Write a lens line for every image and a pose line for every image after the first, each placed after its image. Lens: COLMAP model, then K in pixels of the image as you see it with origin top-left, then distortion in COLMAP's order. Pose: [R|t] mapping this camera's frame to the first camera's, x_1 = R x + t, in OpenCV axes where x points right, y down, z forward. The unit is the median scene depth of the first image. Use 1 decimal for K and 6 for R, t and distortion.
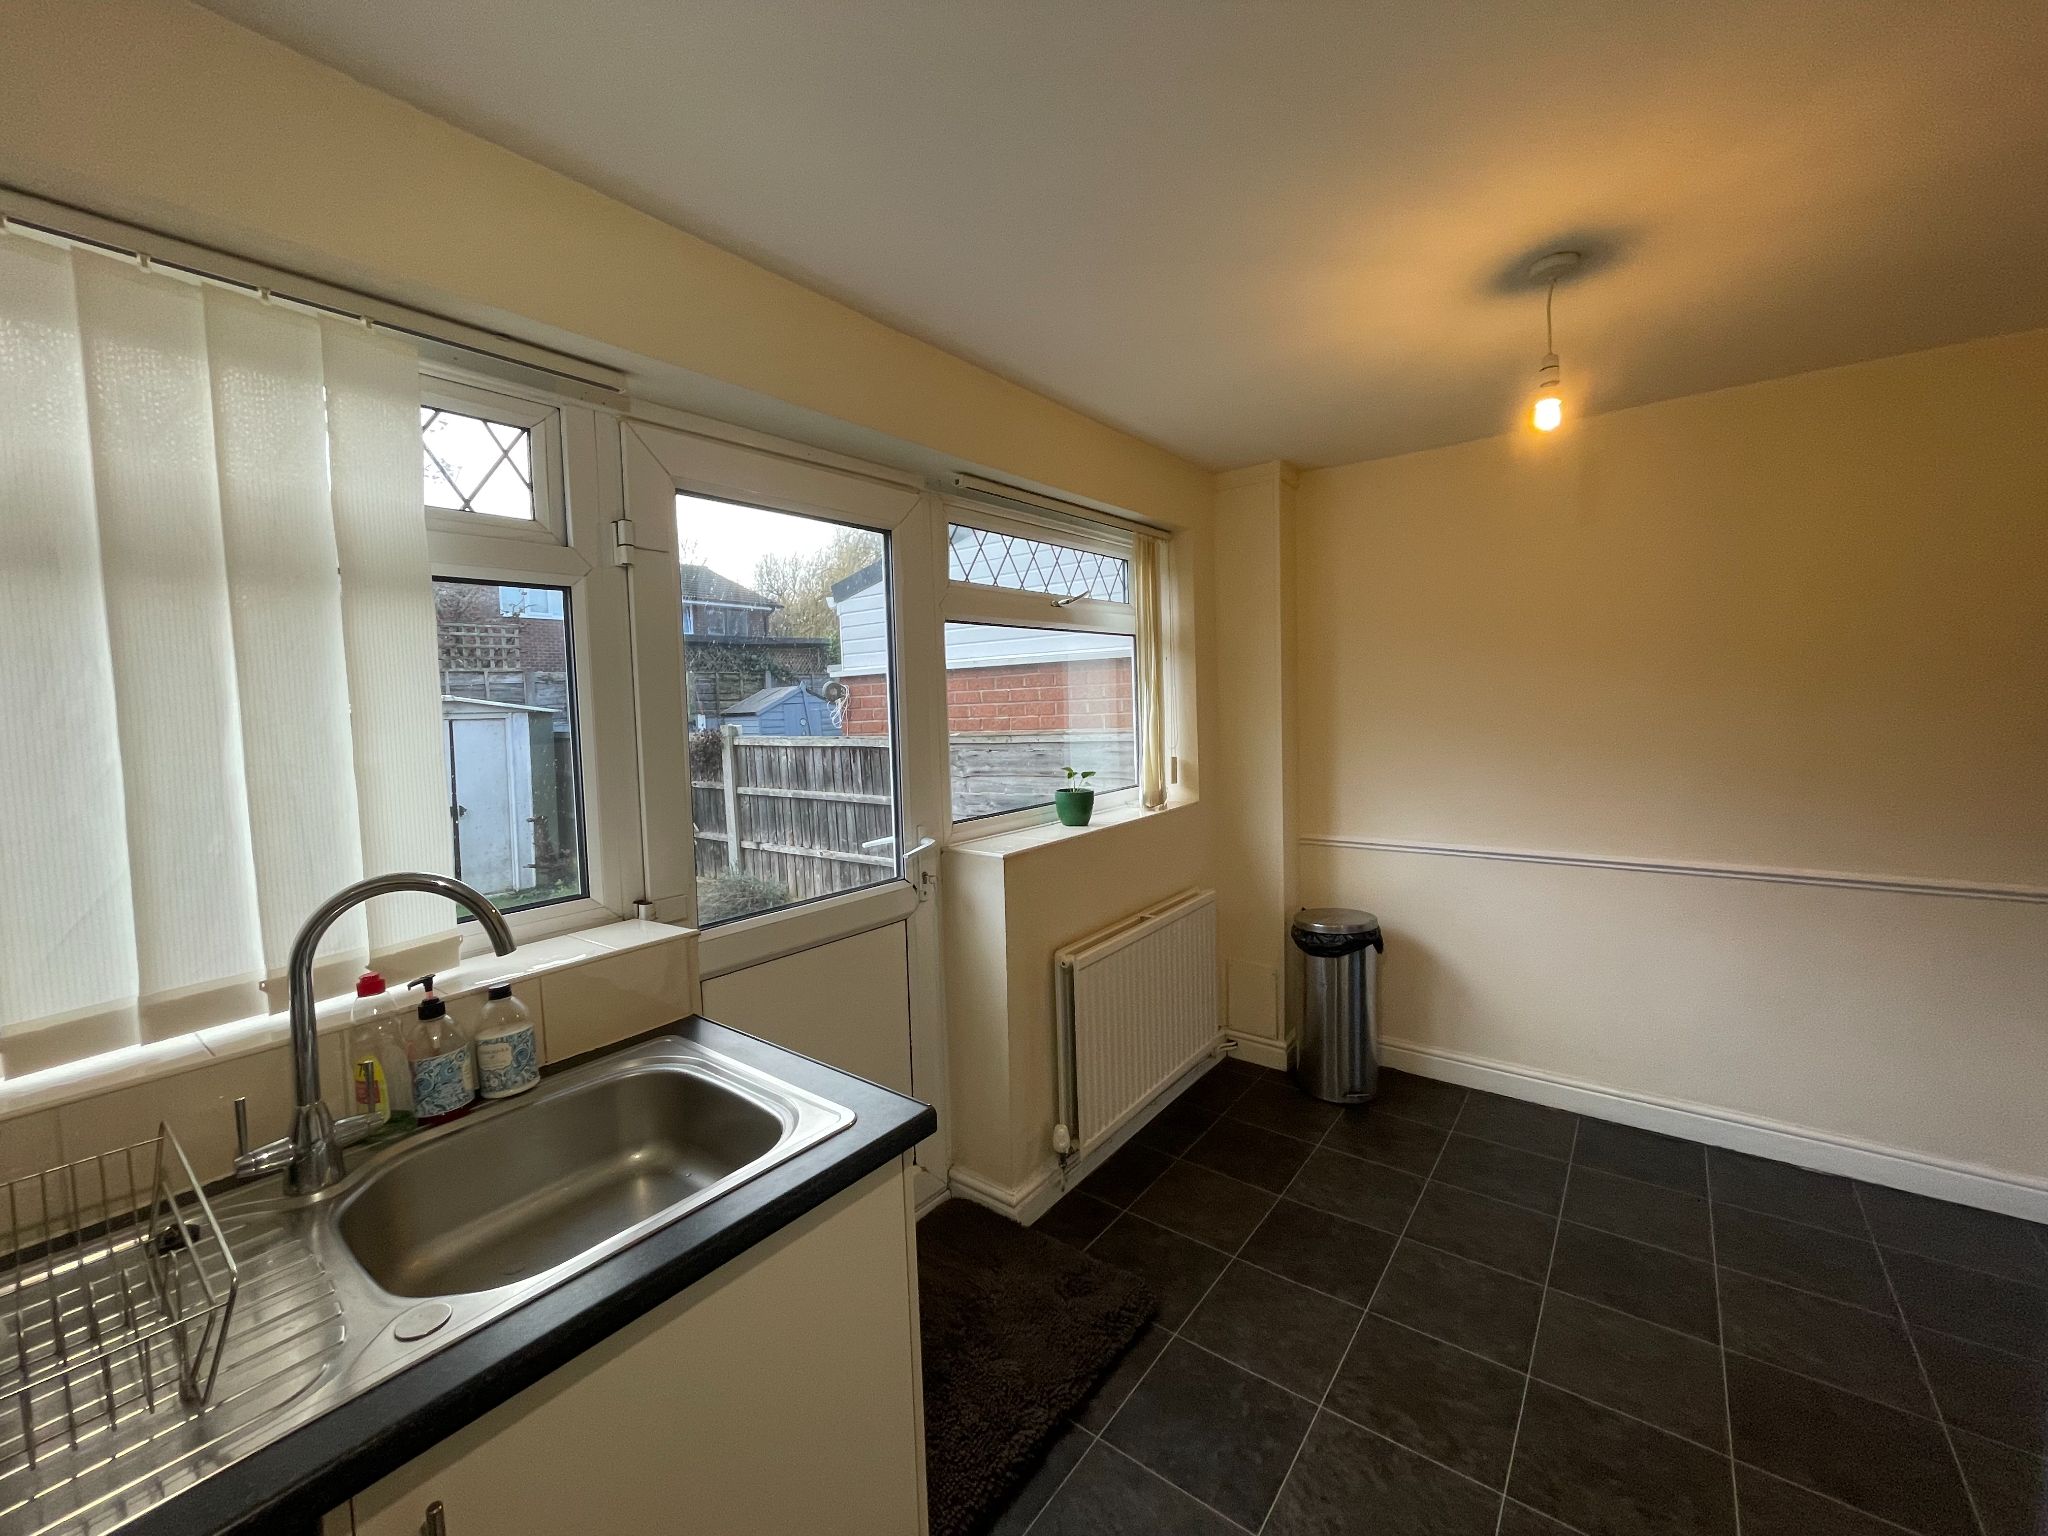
lens RADIAL K [[826.5, 0, 1020.8], [0, 826.5, 744.3], [0, 0, 1]] dist [-0.001097, -0.000227]
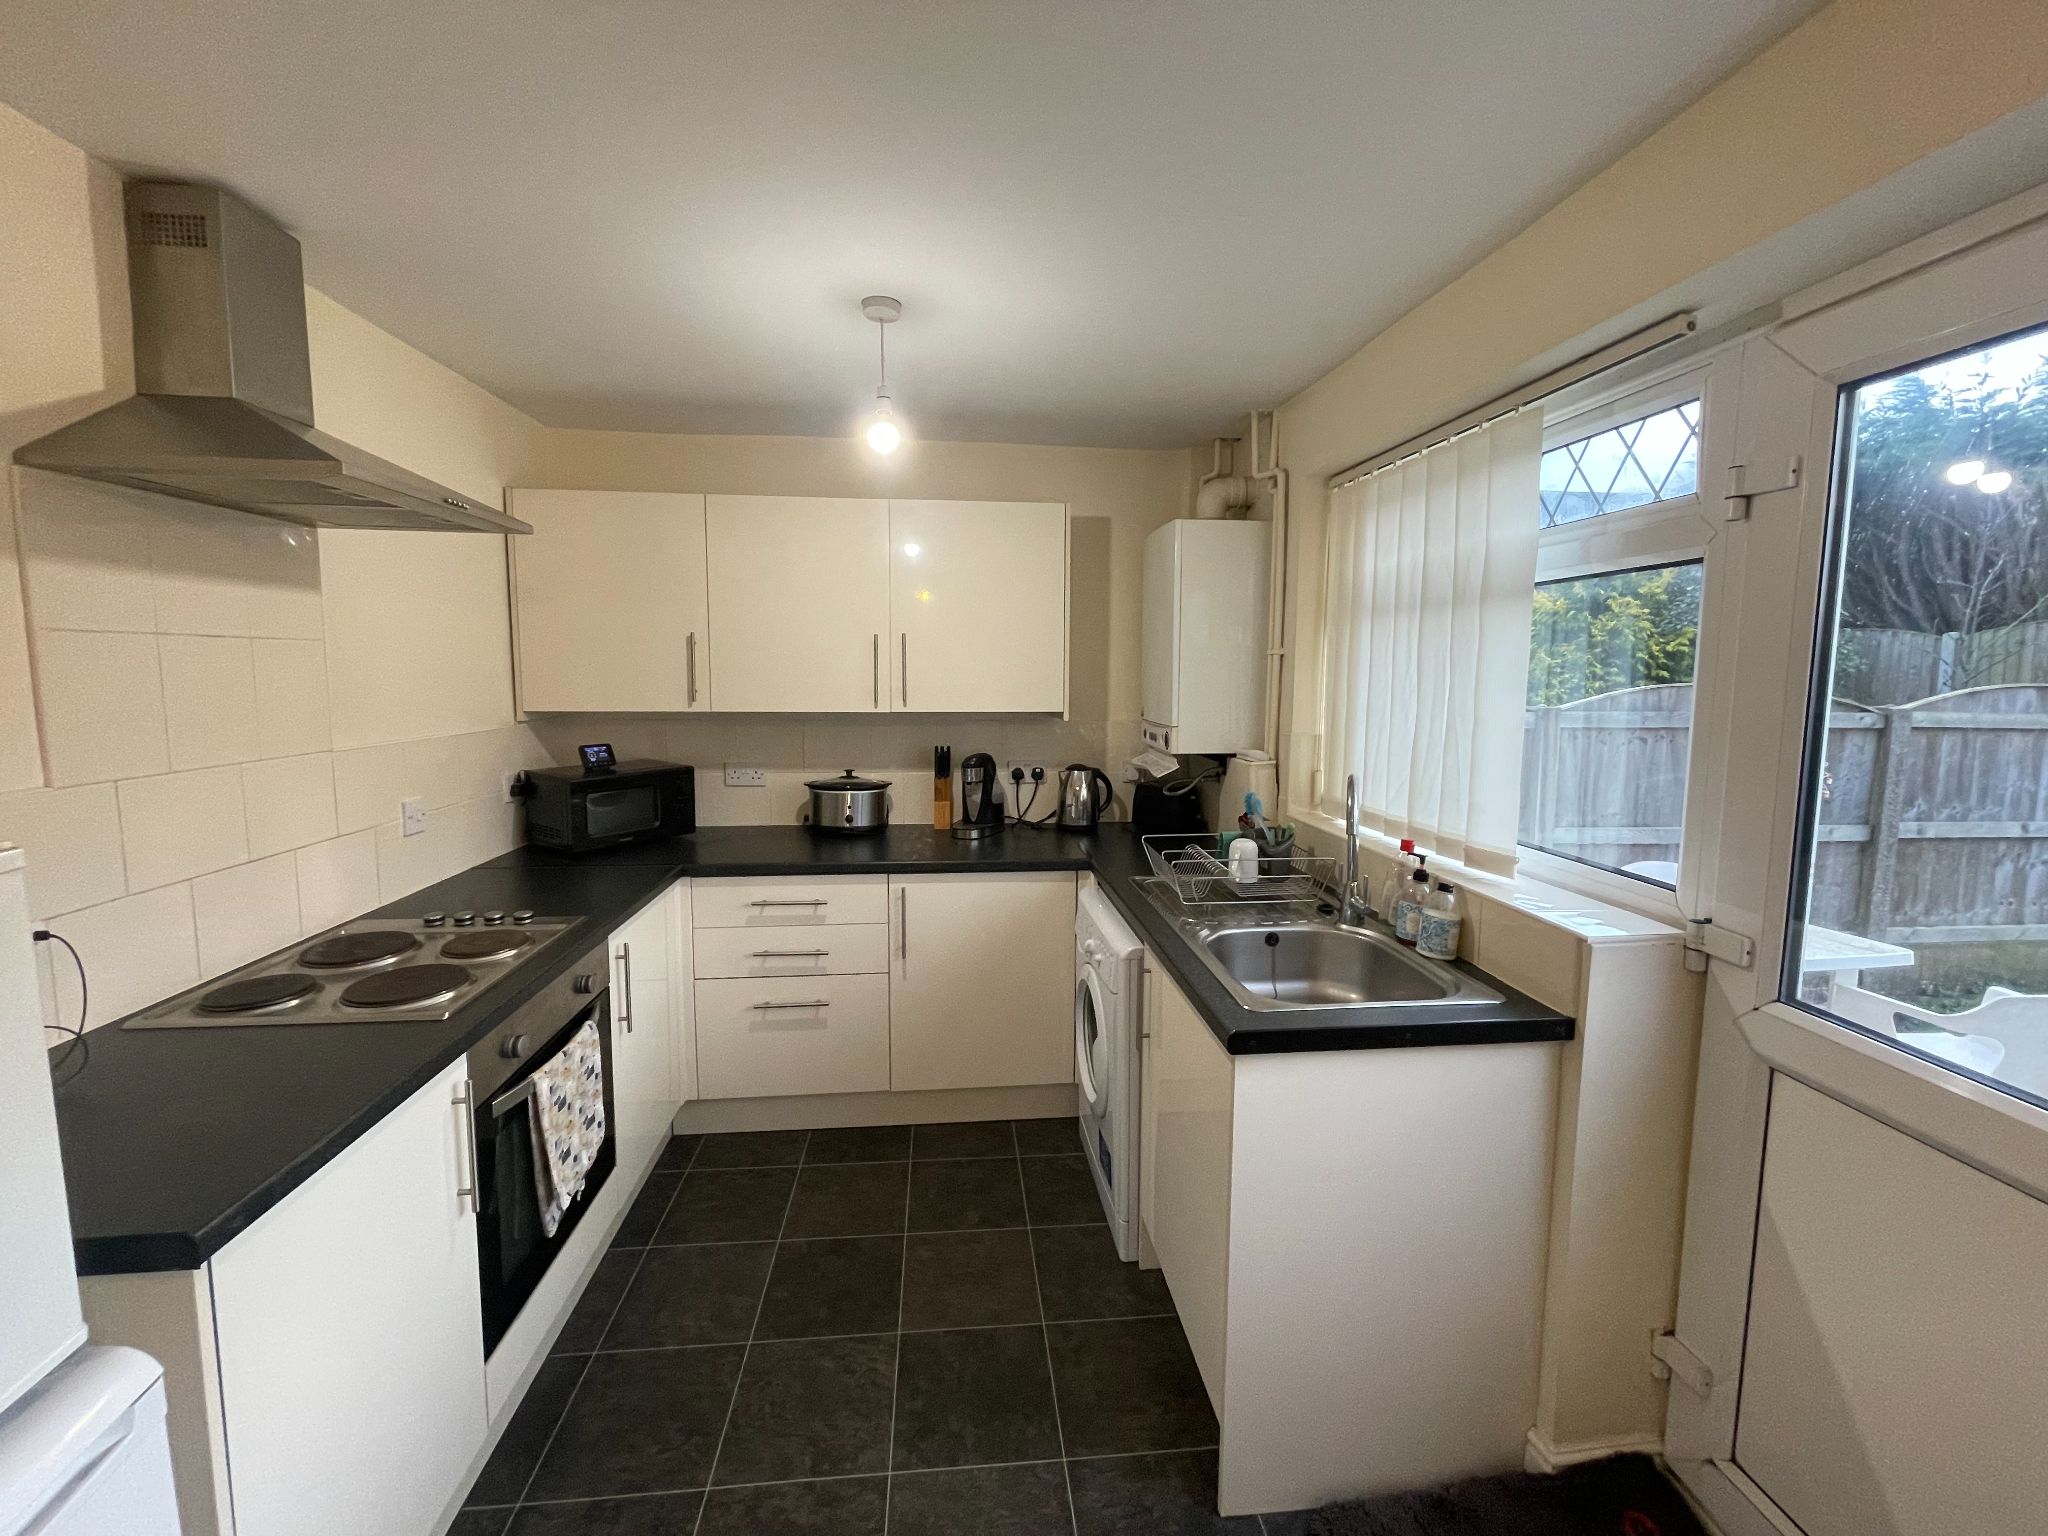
lens RADIAL K [[826.5, 0, 1020.8], [0, 826.5, 744.3], [0, 0, 1]] dist [-0.001097, -0.000227]
pose [[-0.731437, 0.105497, -0.673699, 0.711261], [-0.008673, 0.986441, 0.163887, -0.144121], [0.681854, 0.125717, -0.720605, 1.280695]]
